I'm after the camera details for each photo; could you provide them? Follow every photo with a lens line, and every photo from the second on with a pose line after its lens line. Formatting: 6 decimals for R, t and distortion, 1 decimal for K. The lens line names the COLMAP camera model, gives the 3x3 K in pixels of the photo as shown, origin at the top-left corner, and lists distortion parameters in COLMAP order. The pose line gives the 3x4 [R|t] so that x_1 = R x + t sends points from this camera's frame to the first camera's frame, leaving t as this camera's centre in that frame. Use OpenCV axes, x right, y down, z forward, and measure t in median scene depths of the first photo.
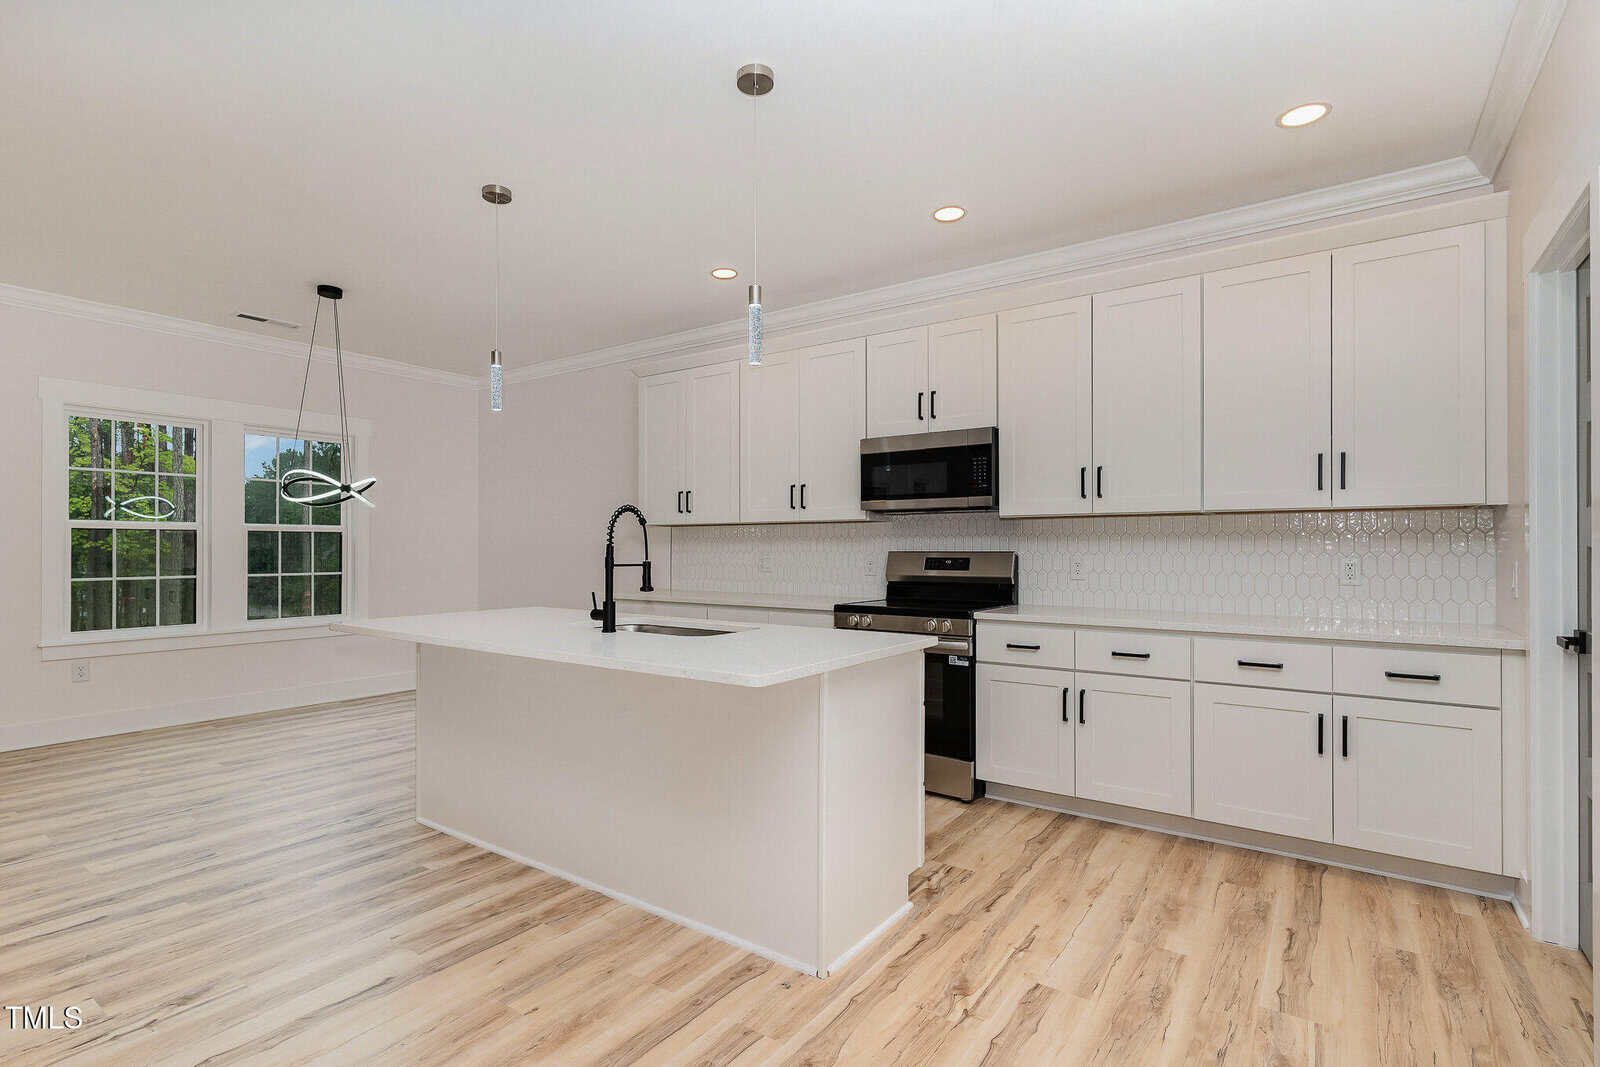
lens RADIAL K [[804.4, 0, 770.6], [0, 804.4, 541.2], [0, 0, 1]] dist [-0.002524, -0.000773]
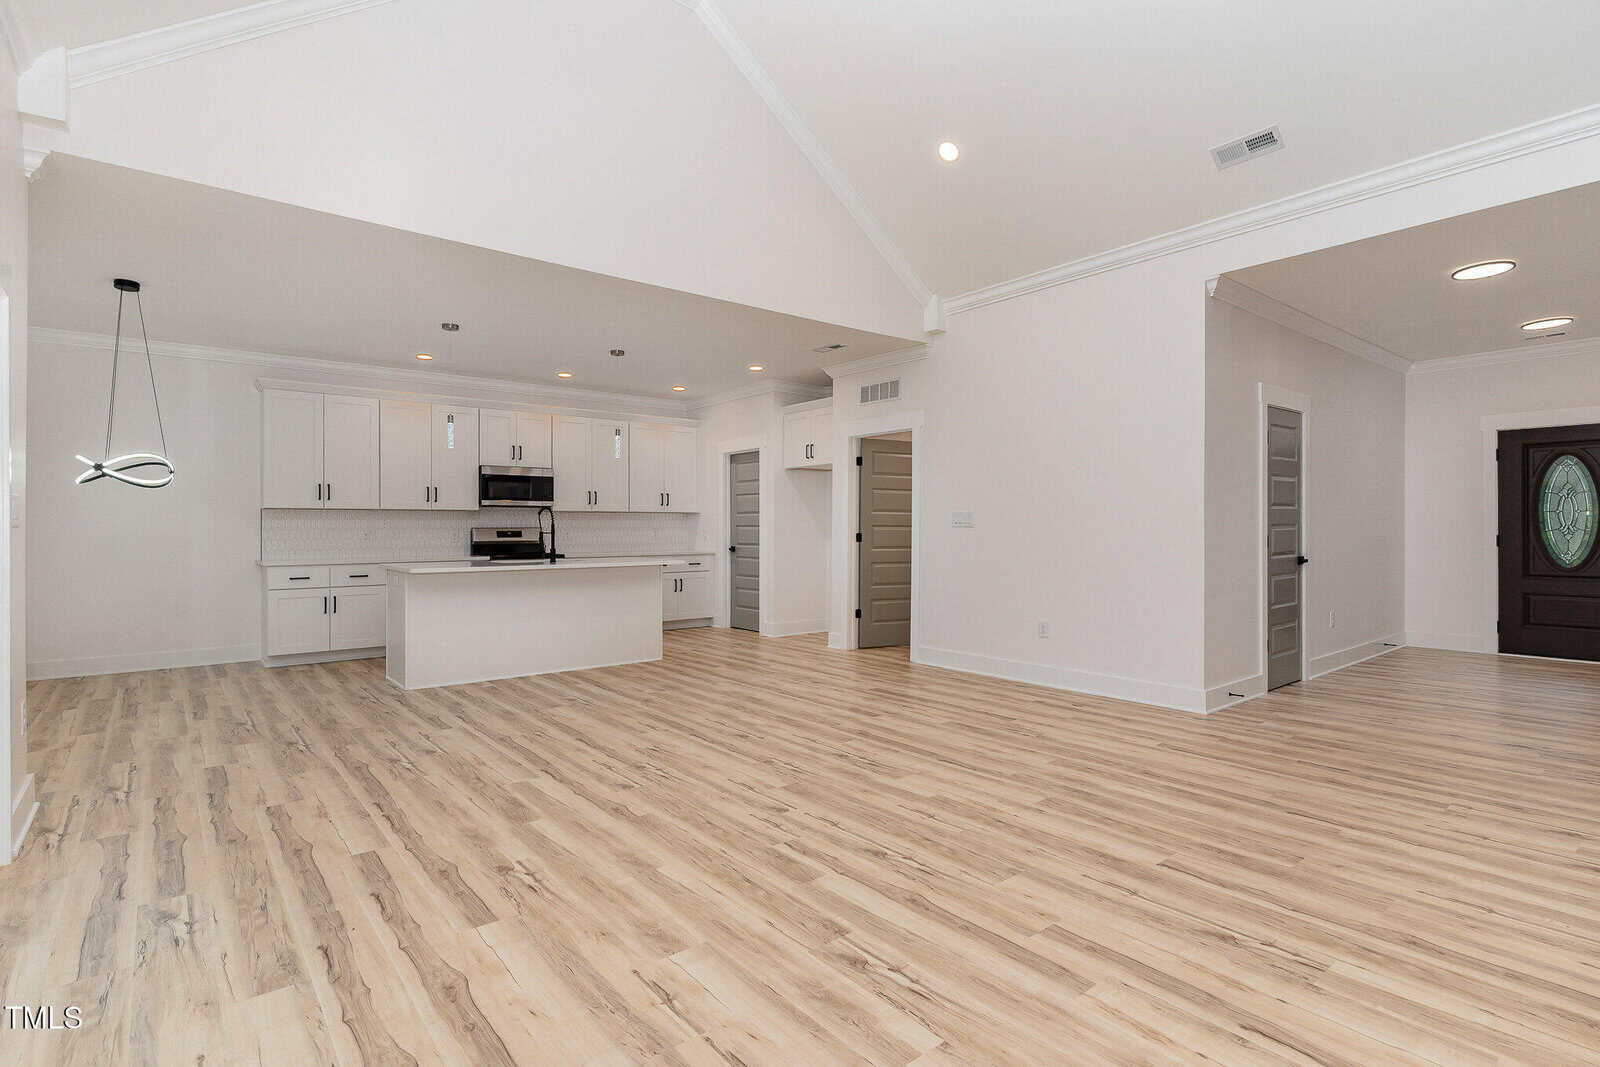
lens RADIAL K [[849.4, 0, 791.7], [0, 849.4, 519.1], [0, 0, 1]] dist [-0.003019, -0.001354]
pose [[0.229185, 0.007135, 0.973357, -1.994739], [-0.003806, 0.999972, -0.006434, 0.003764], [-0.973376, -0.002230, 0.229205, -0.156444]]
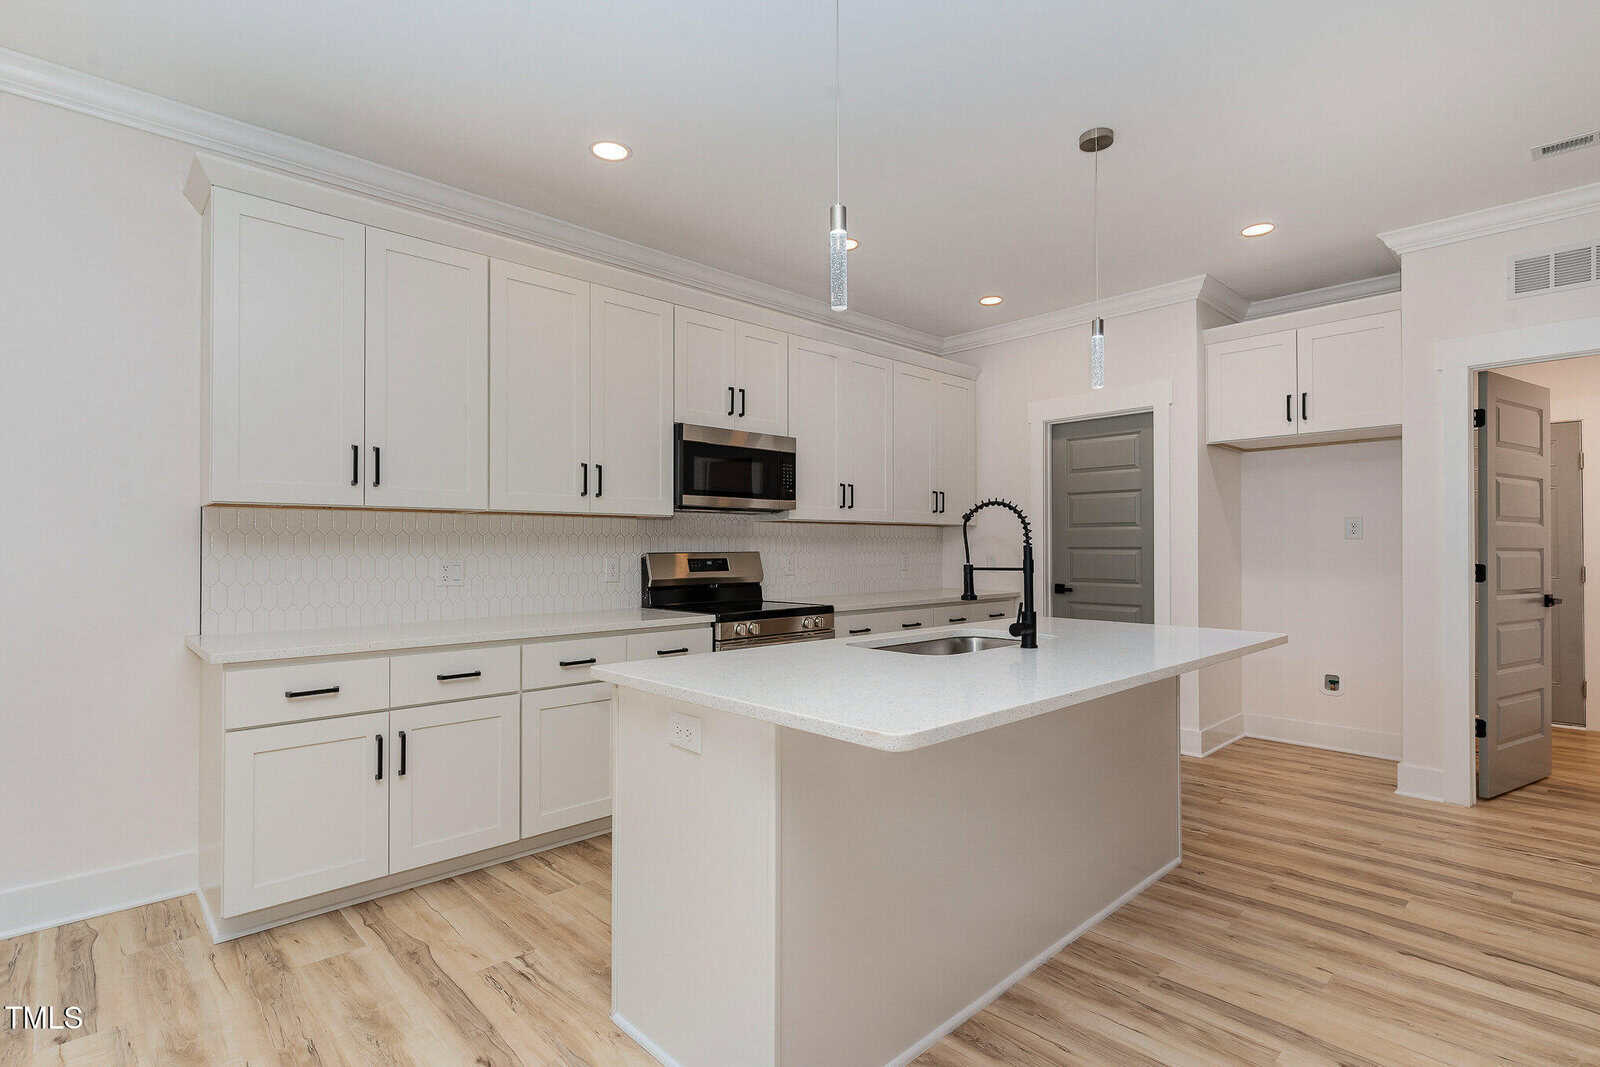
lens RADIAL K [[804.4, 0, 770.6], [0, 804.4, 541.2], [0, 0, 1]] dist [-0.002524, -0.000773]
pose [[0.160443, 0.006465, 0.987024, -0.911808], [-0.003436, 0.999976, -0.005991, 0.006329], [-0.987039, -0.002430, 0.160461, 0.955141]]
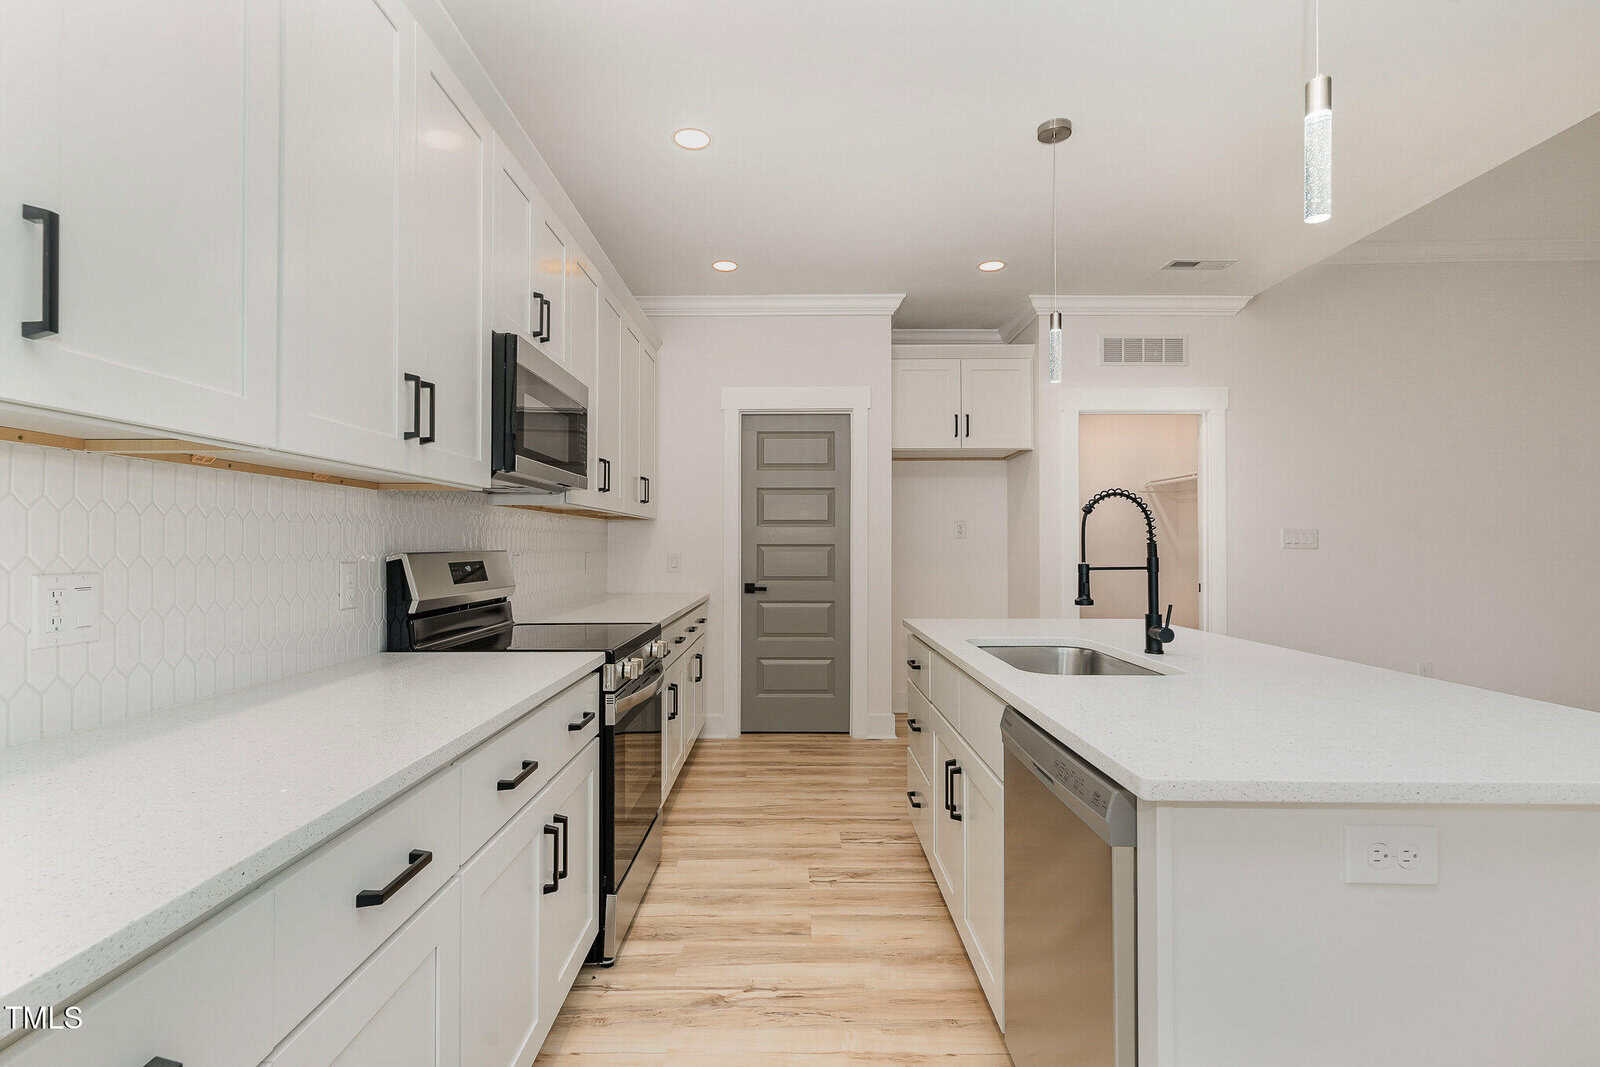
lens RADIAL K [[785.7, 0, 818.5], [0, 785.7, 537.4], [0, 0, 1]] dist [0.003042, 0.000328]
pose [[-0.633834, 0.006251, 0.773444, -0.490538], [-0.005377, 0.999908, -0.012488, 0.010760], [-0.773451, -0.012074, -0.633742, 1.457401]]
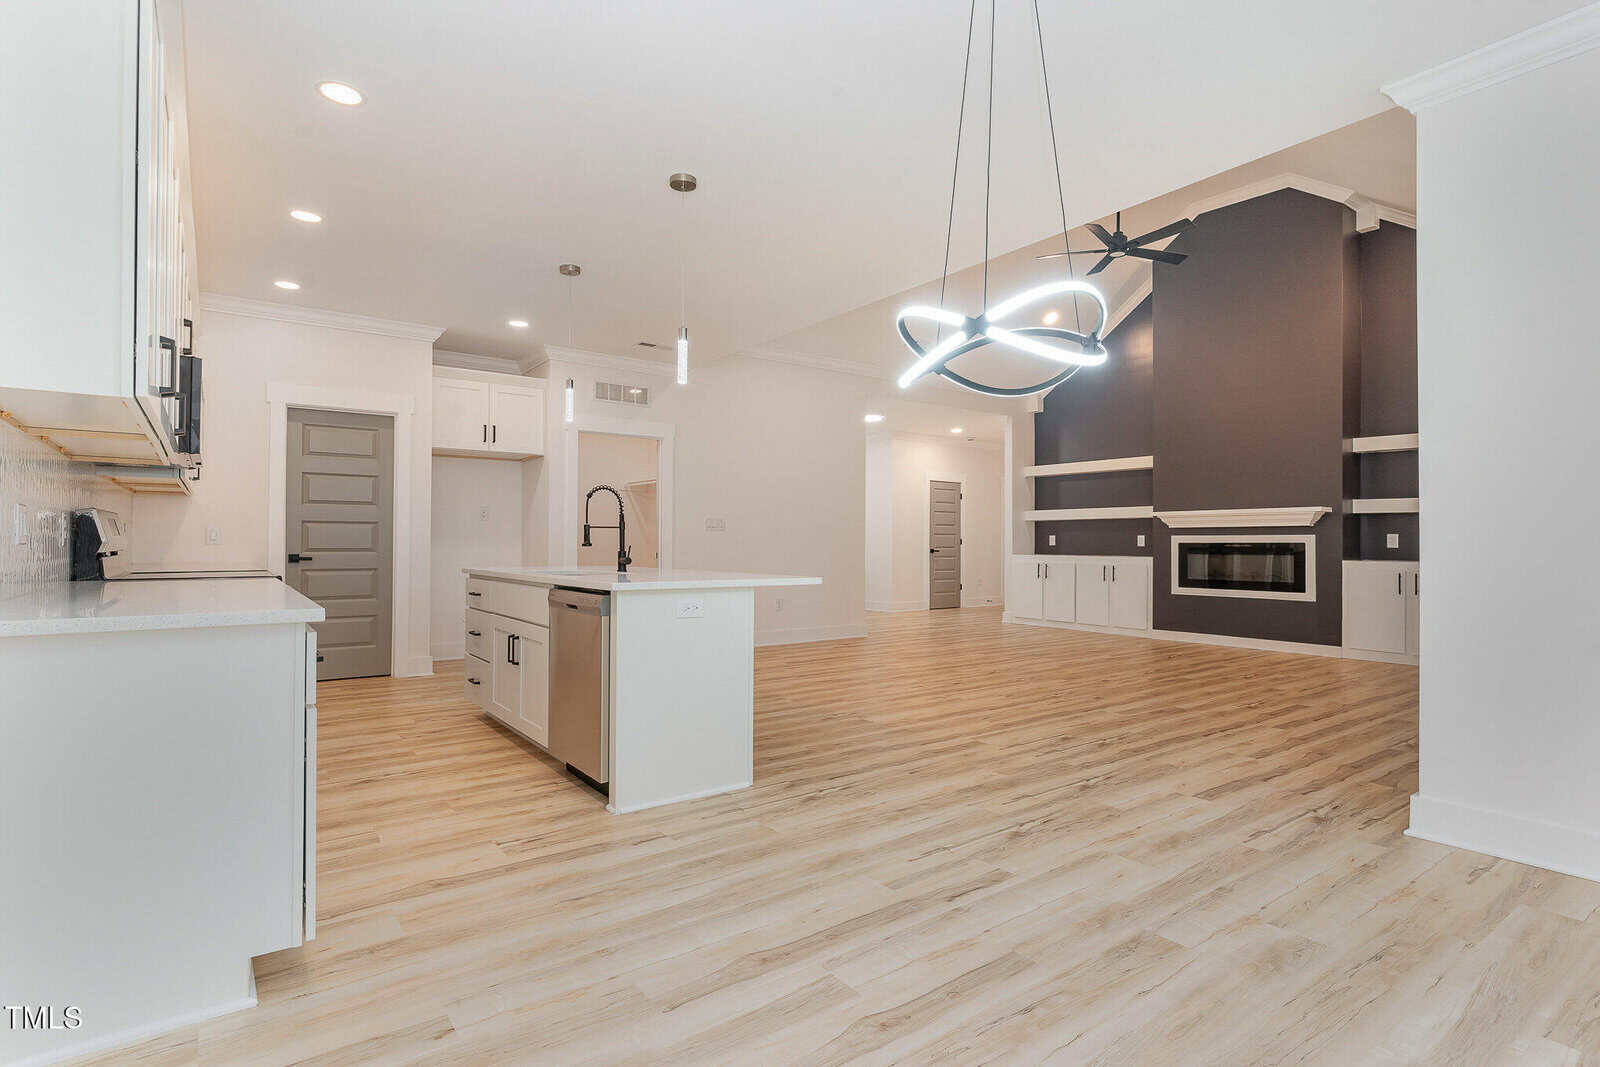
lens RADIAL K [[767.4, 0, 829.4], [0, 767.4, 539.2], [0, 0, 1]] dist [-0.000628, -0.000142]
pose [[-0.972609, -0.003389, 0.232421, -0.770173], [-0.006390, 0.999906, -0.012163, 0.057631], [-0.232357, -0.013315, -0.972539, 1.946904]]
